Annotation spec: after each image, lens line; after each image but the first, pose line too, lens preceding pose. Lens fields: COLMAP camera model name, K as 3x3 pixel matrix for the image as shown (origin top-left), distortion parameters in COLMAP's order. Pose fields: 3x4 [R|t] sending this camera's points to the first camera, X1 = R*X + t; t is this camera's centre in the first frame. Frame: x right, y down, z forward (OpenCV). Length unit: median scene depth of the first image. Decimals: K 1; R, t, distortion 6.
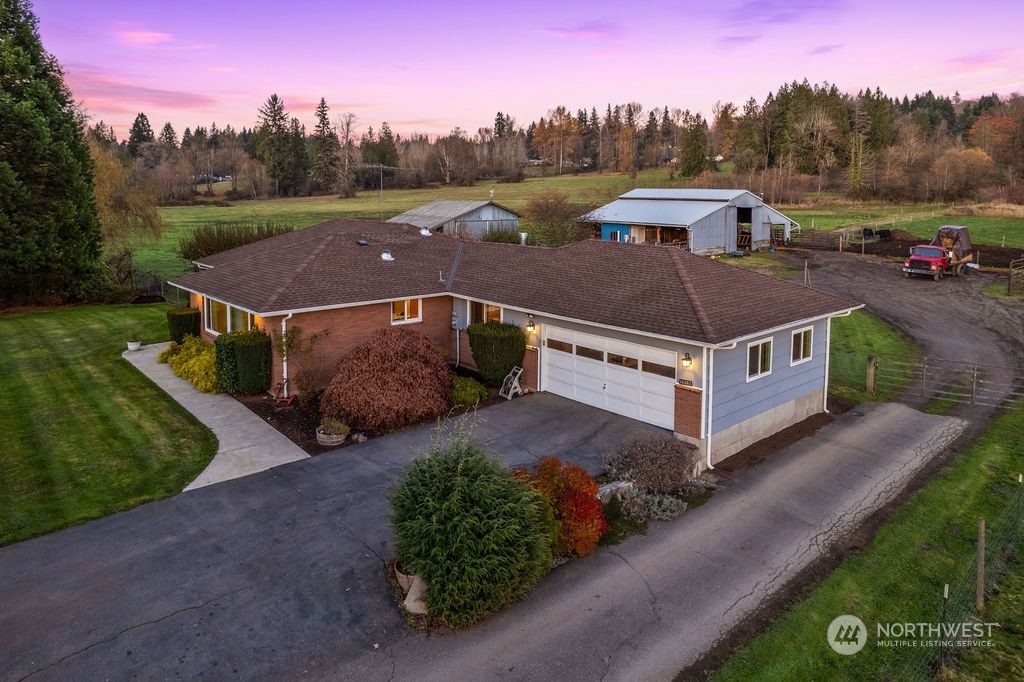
lens RADIAL K [[664.9, 0, 509.8], [0, 664.9, 235.5], [0, 0, 1]] dist [-0.003622, -0.001725]
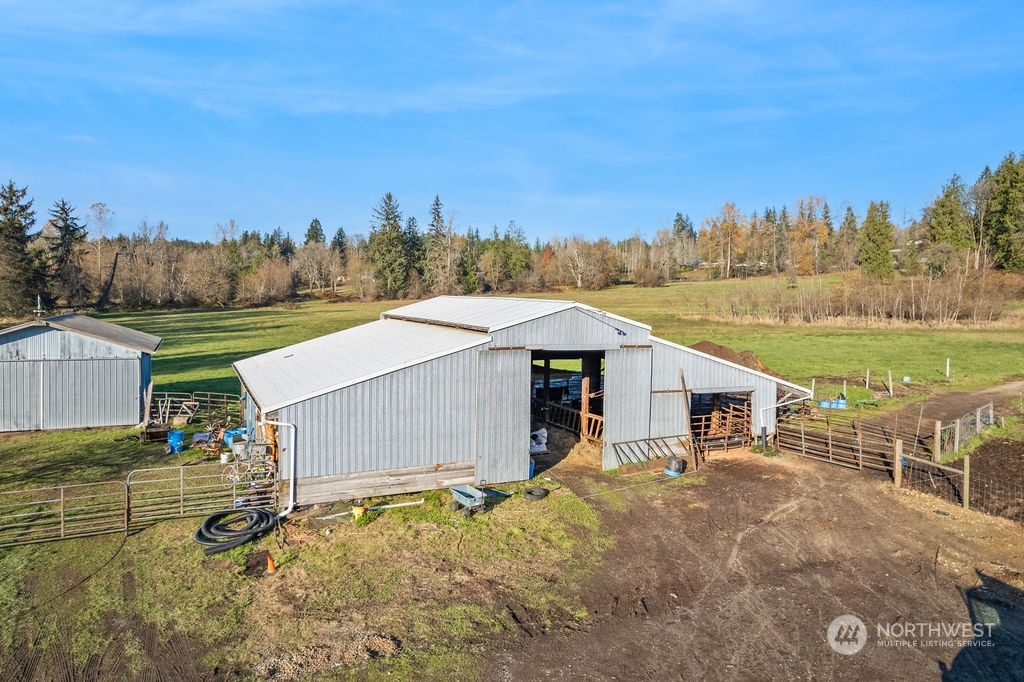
lens RADIAL K [[670.4, 0, 515.7], [0, 670.4, 320.7], [0, 0, 1]] dist [-0.007489, 0.040891]
pose [[0.962713, 0.021804, -0.269646, 0.083109], [-0.029700, 0.999240, -0.025237, -0.009469], [0.268890, 0.032304, 0.962629, 0.127756]]
